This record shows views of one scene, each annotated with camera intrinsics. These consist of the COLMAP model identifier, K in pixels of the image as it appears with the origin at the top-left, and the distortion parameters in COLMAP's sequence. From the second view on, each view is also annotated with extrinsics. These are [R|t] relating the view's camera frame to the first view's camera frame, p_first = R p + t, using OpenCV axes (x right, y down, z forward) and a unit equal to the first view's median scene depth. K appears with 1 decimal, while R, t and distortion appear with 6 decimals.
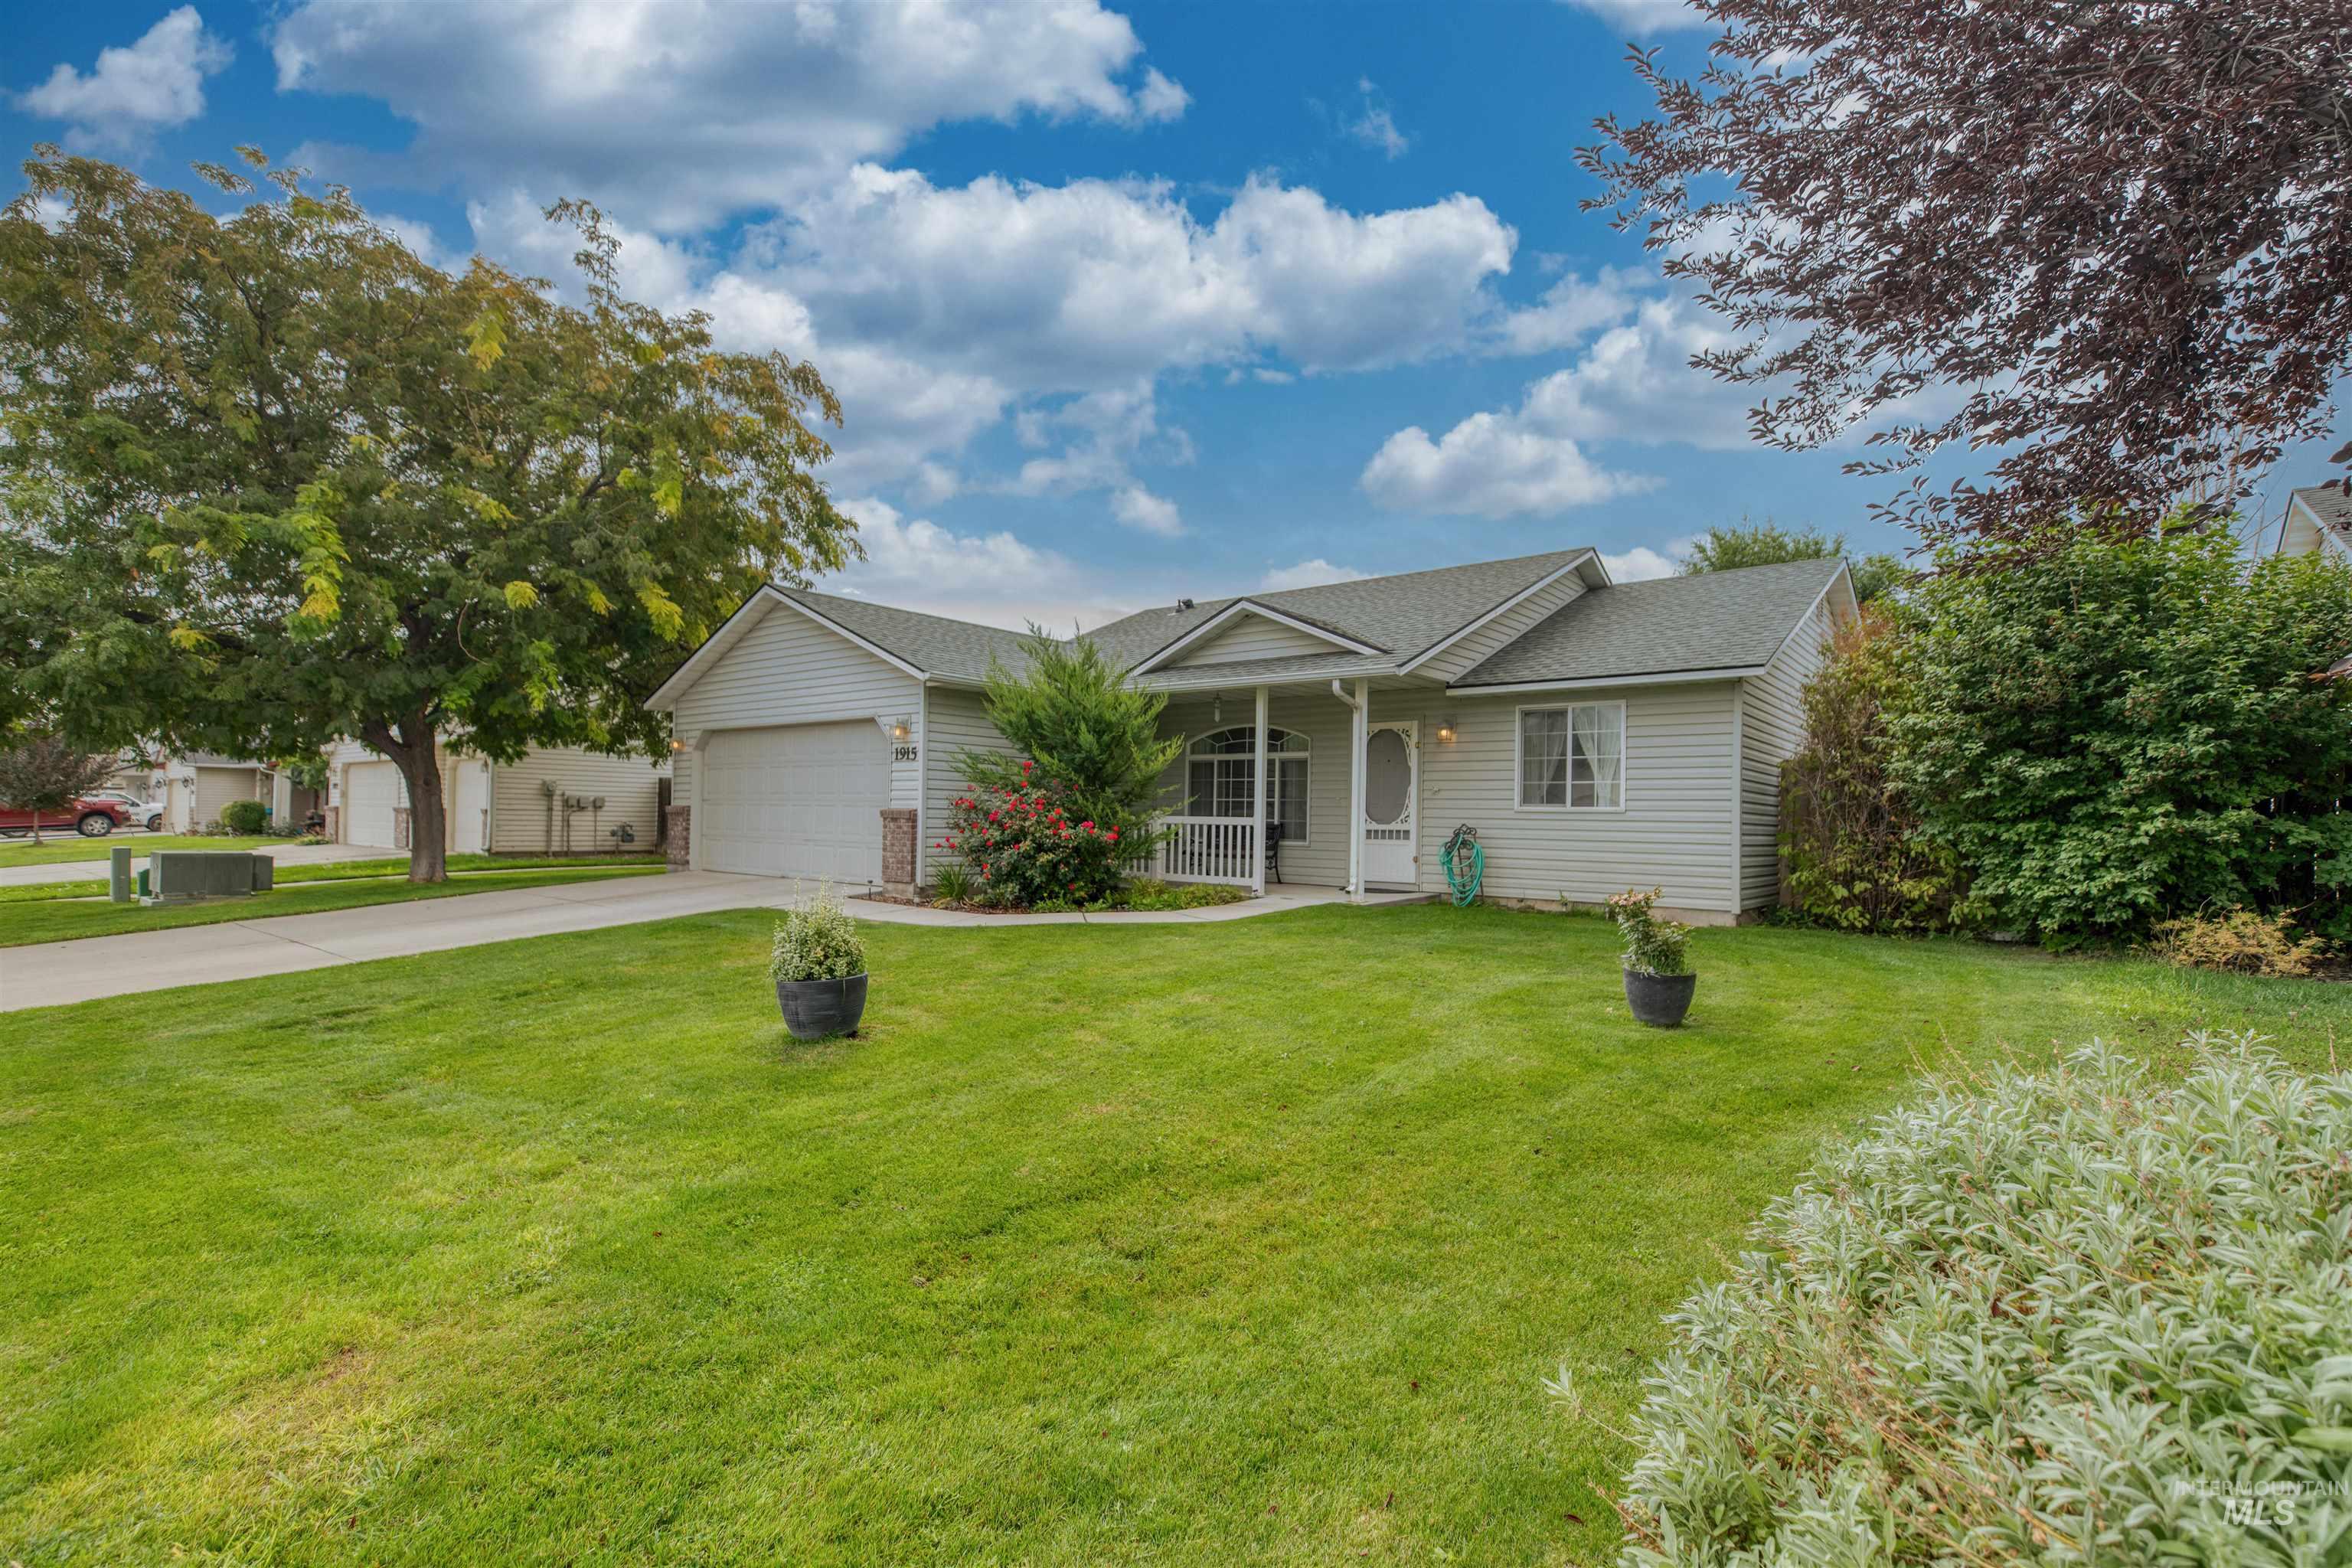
lens RADIAL K [[1103.5, 0, 1173.0], [0, 1103.5, 795.9], [0, 0, 1]] dist [0.010997, 0.000448]
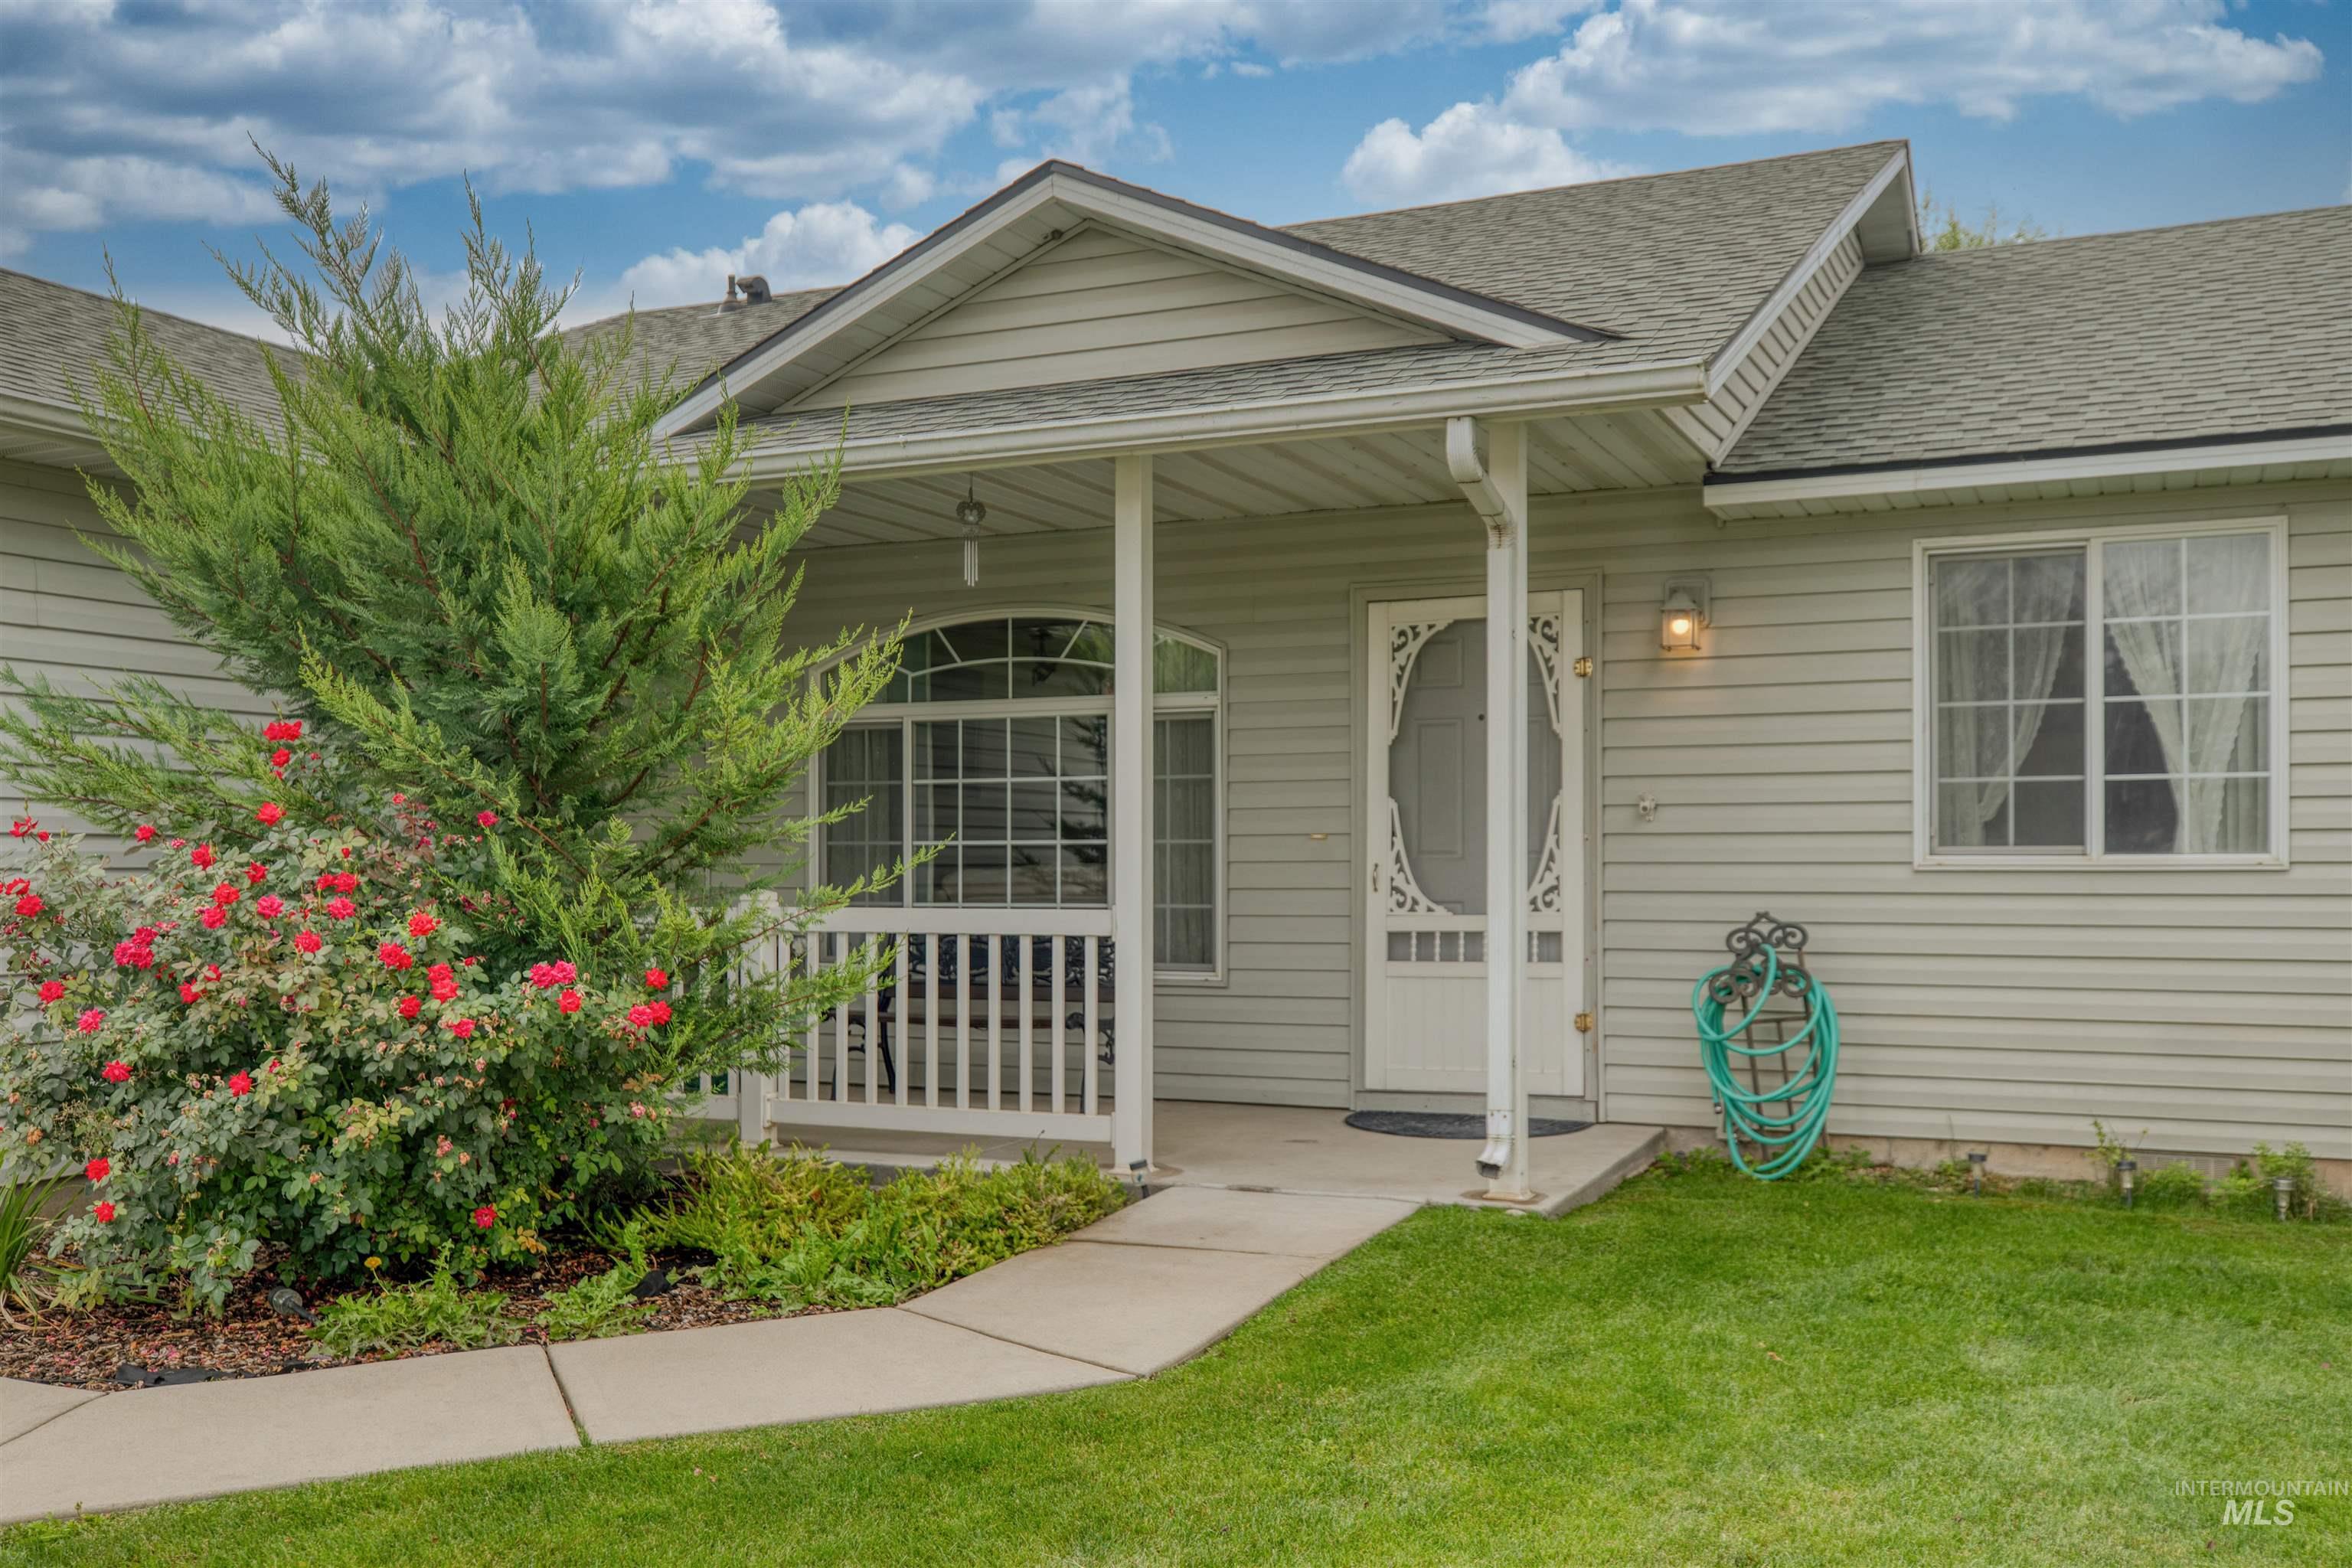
lens RADIAL K [[2161.9, 0, 1173.7], [0, 2161.9, 848.2], [0, 0, 1]] dist [0.009226, 0.001057]
pose [[0.967169, -0.020420, 0.253311, -0.057143], [0.015738, 0.999666, 0.020497, -0.008508], [-0.253645, -0.015838, 0.967168, 0.440716]]
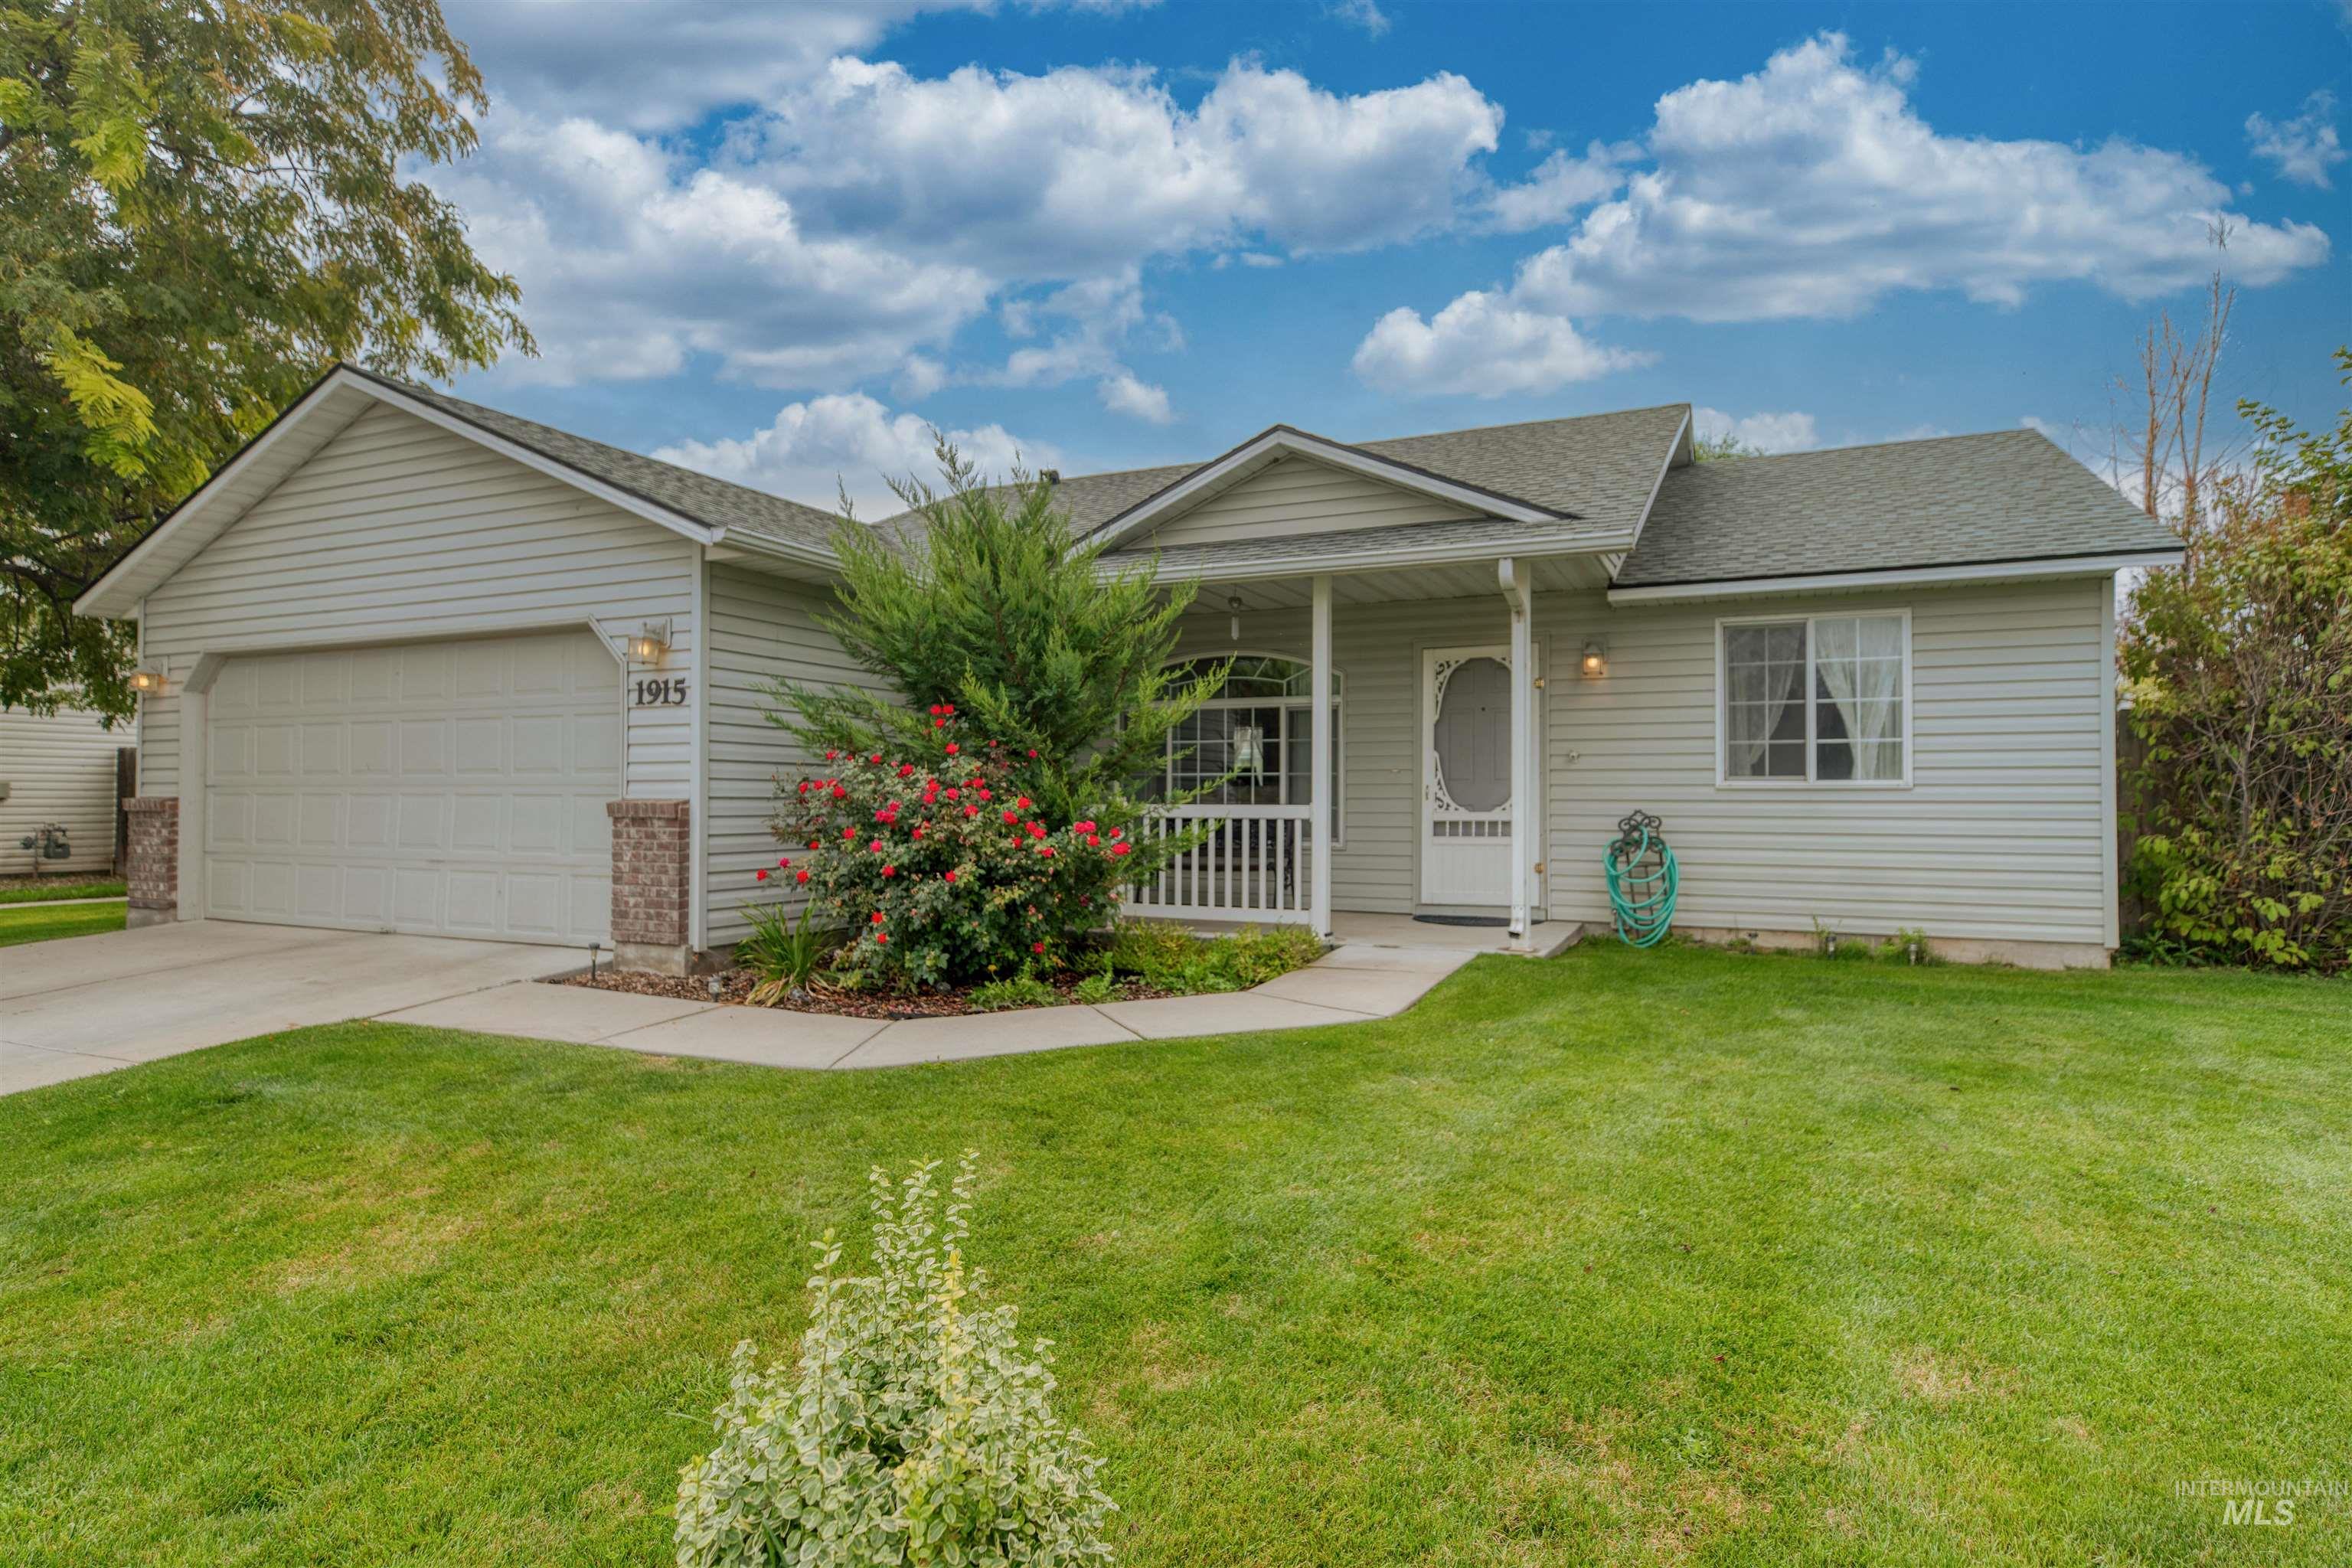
lens RADIAL K [[1291.0, 0, 1184.8], [0, 1291.0, 769.9], [0, 0, 1]] dist [0.001981, 0.000007]
pose [[0.969371, -0.010273, 0.245386, -0.156433], [0.009936, 0.999947, 0.002608, -0.001414], [-0.245400, -0.000090, 0.969422, 0.364427]]
